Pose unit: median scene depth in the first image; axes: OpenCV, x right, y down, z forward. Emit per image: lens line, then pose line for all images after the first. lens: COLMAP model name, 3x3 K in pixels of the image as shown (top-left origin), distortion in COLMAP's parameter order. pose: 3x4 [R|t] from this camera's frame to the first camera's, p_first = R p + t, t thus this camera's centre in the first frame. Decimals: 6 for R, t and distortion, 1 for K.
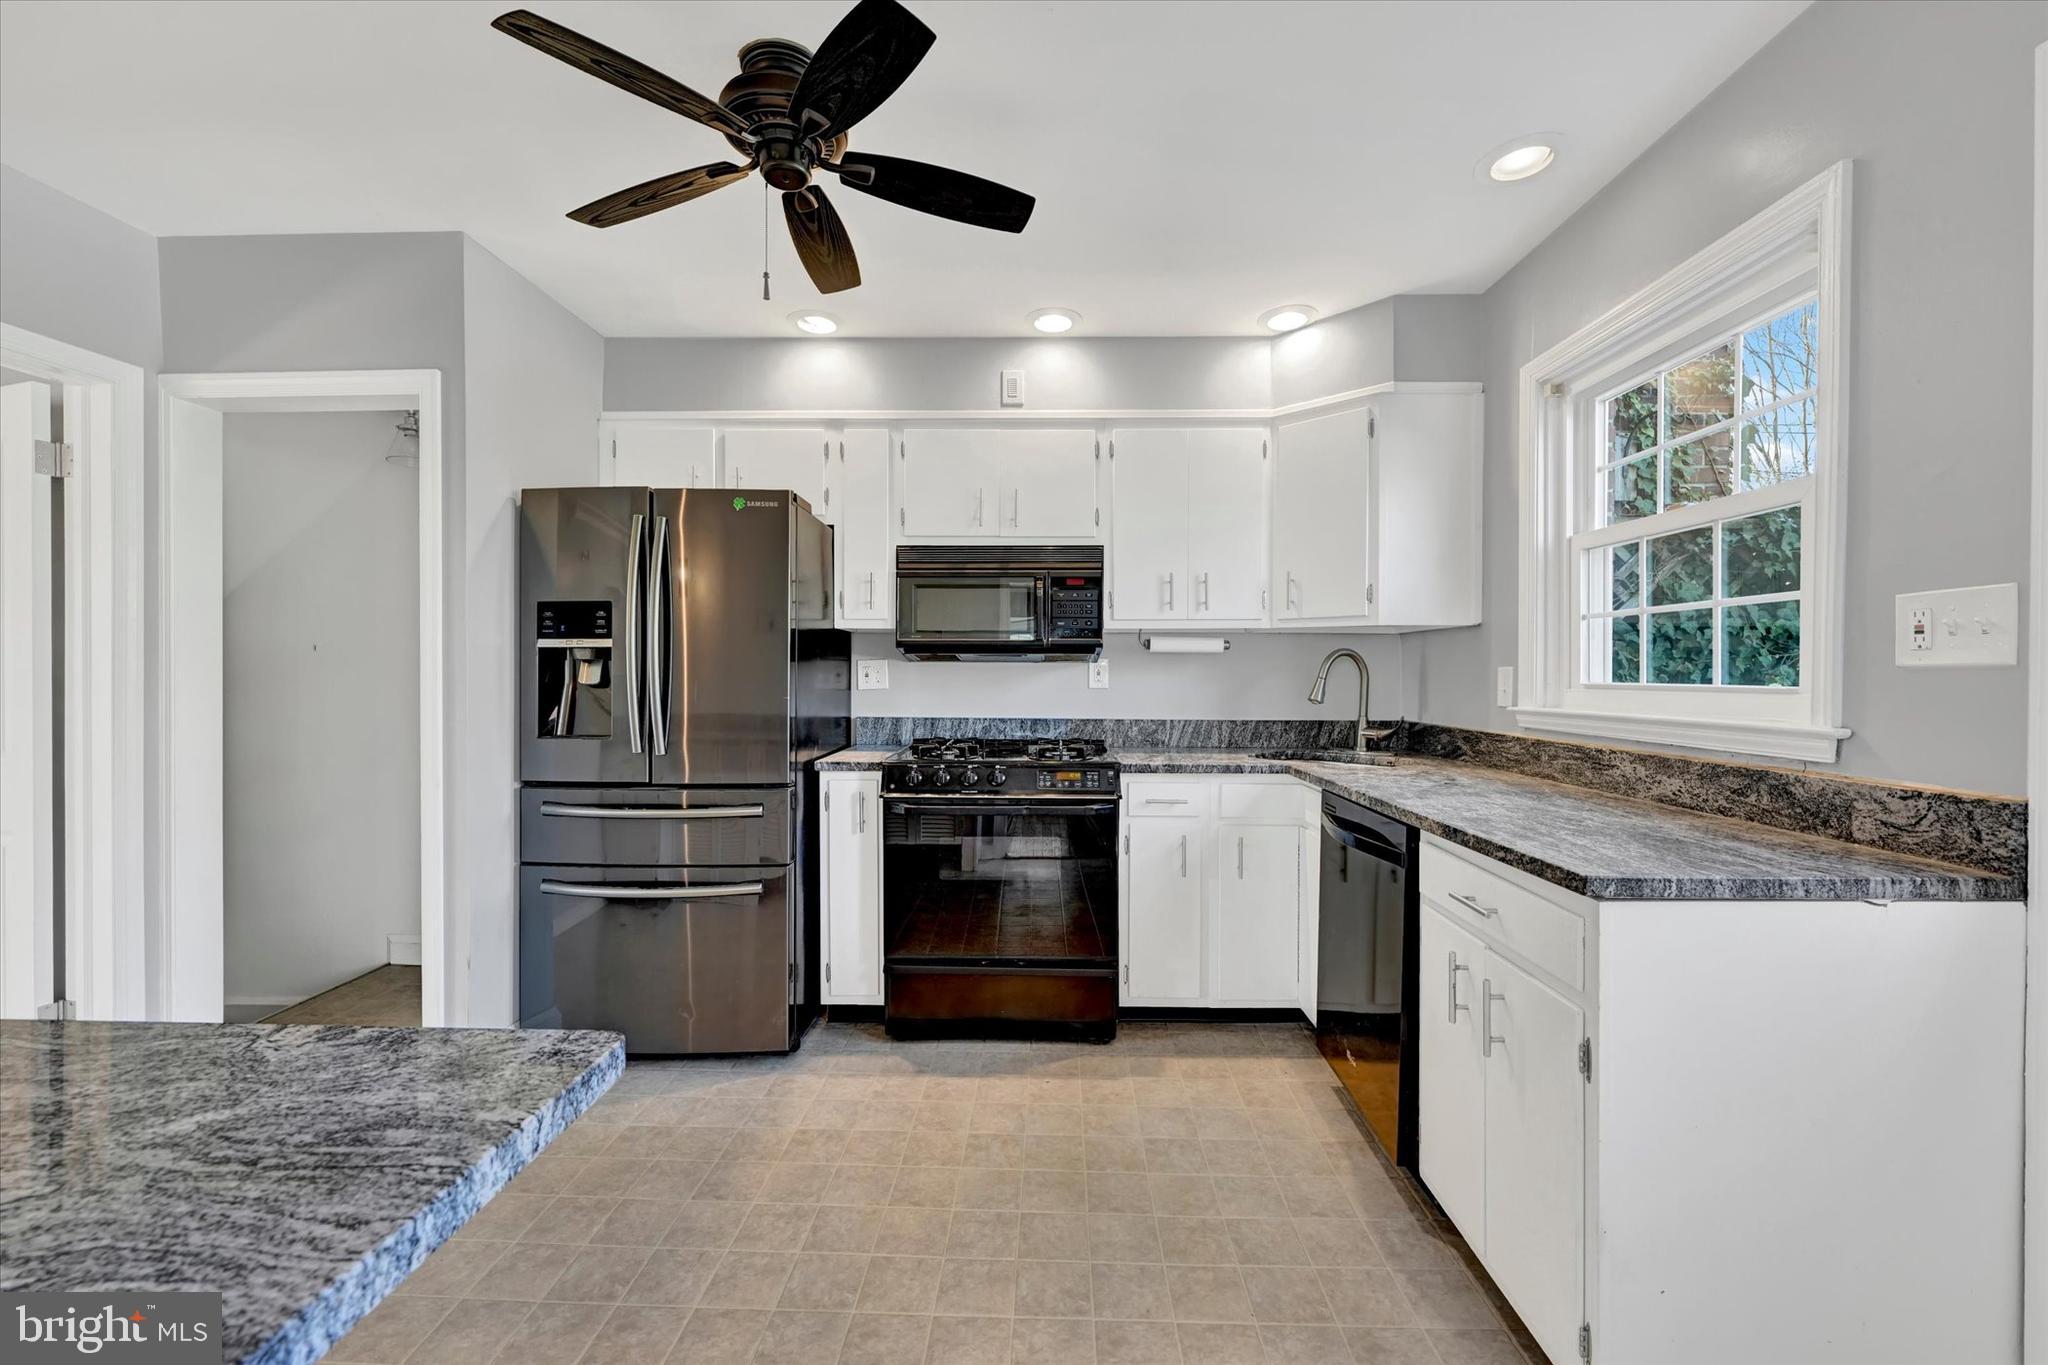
lens RADIAL K [[828.0, 0, 1024.7], [0, 828.0, 682.3], [0, 0, 1]] dist [-0.000447, -0.000557]
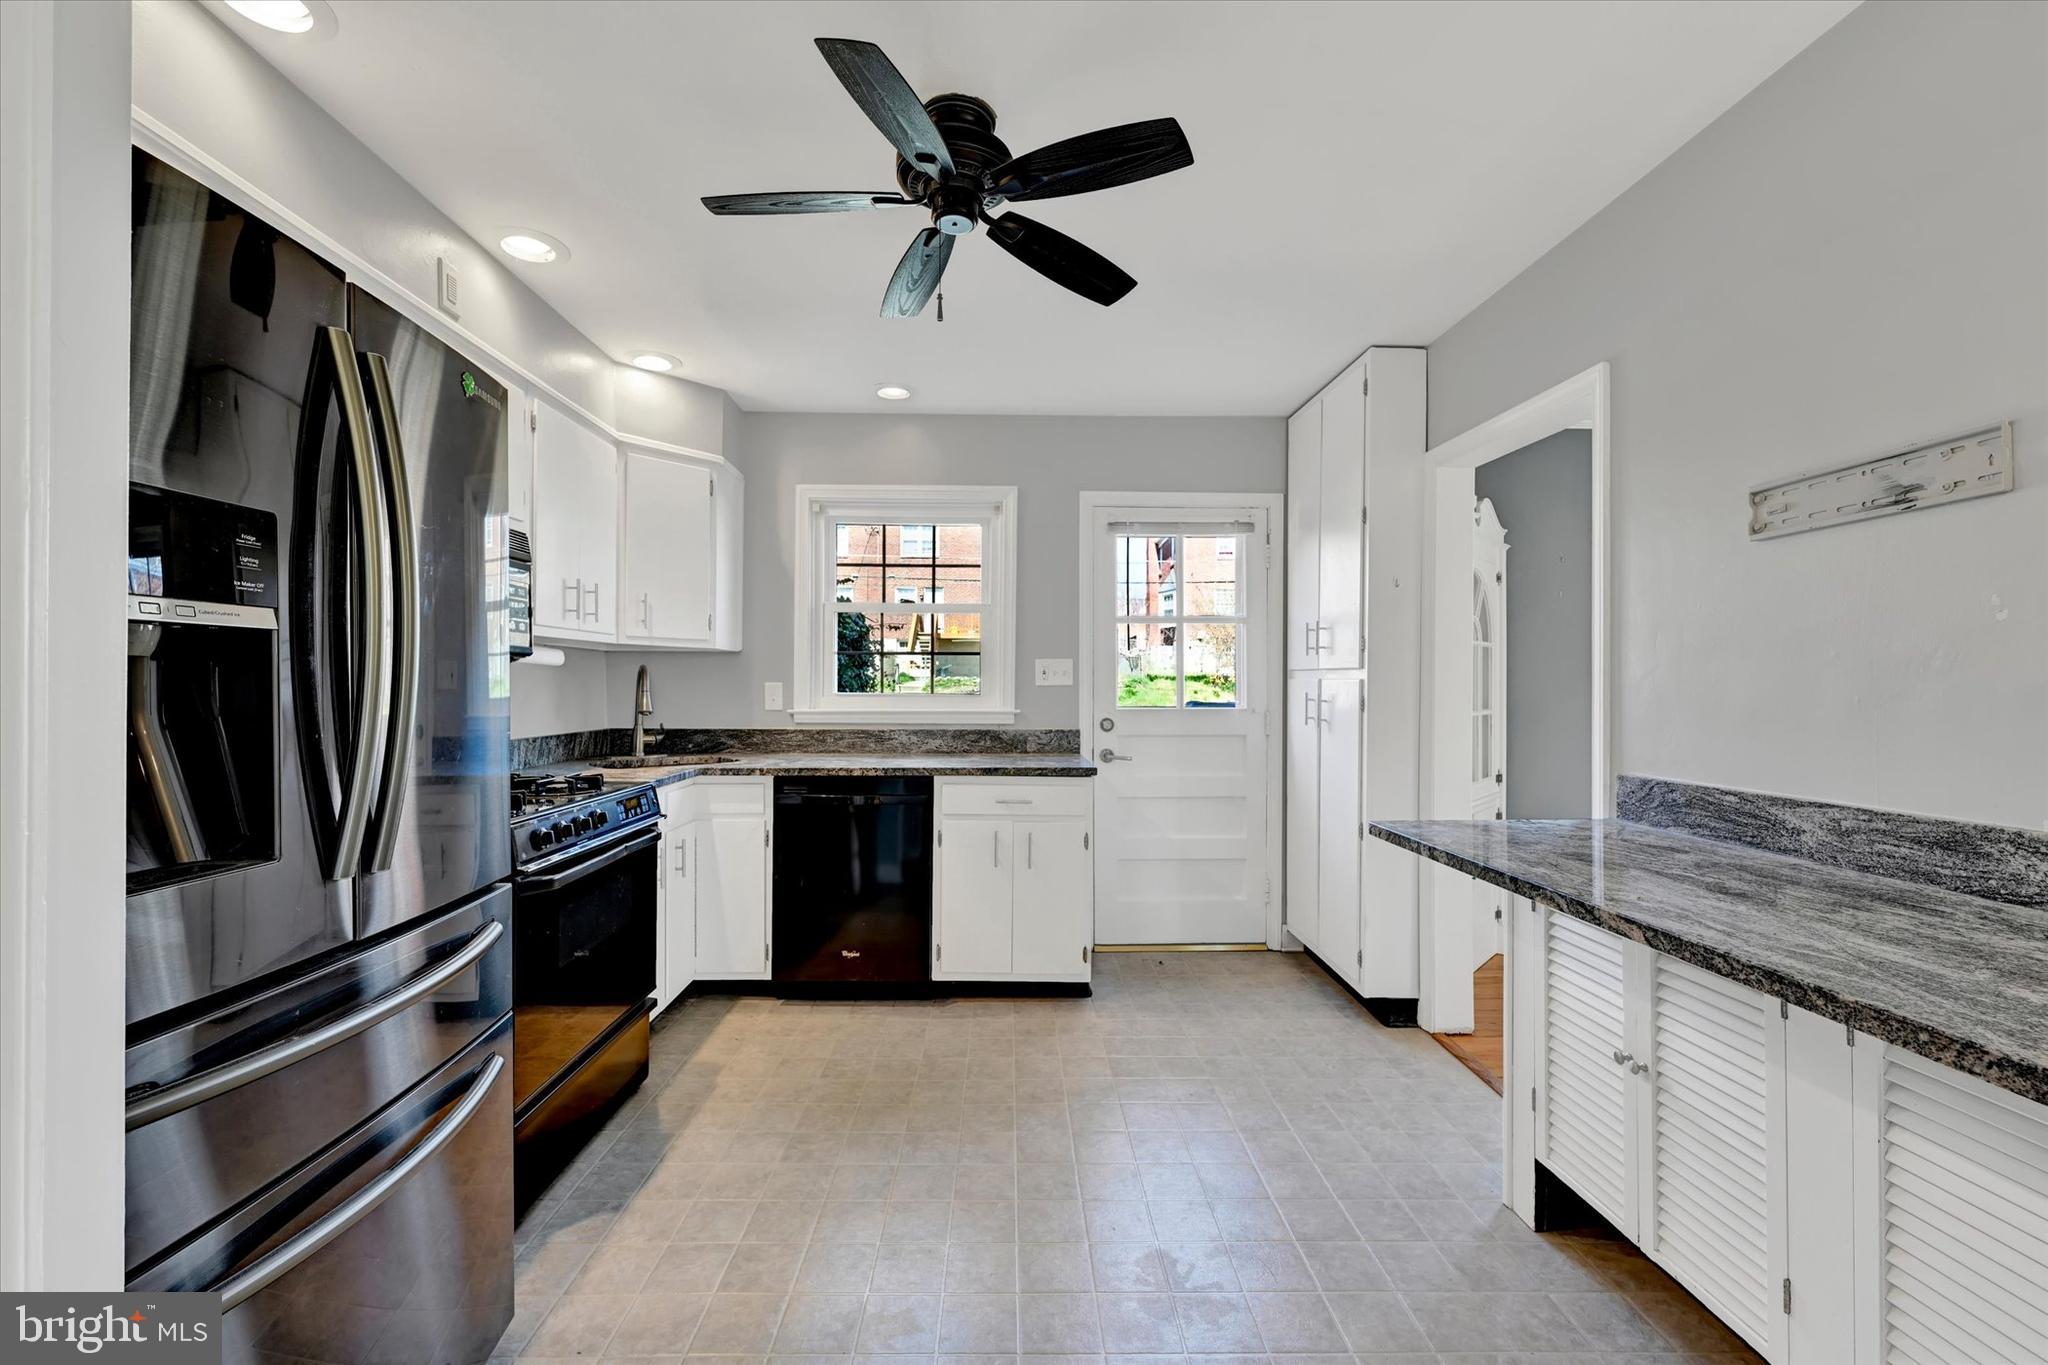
lens RADIAL K [[828.0, 0, 1027.9], [0, 828.0, 685.8], [0, 0, 1]] dist [-0.000447, -0.000557]
pose [[-0.062868, -0.002663, 0.998018, -0.918028], [0.005594, 0.999980, 0.003021, -0.015436], [-0.998006, 0.005772, -0.062852, 0.665330]]
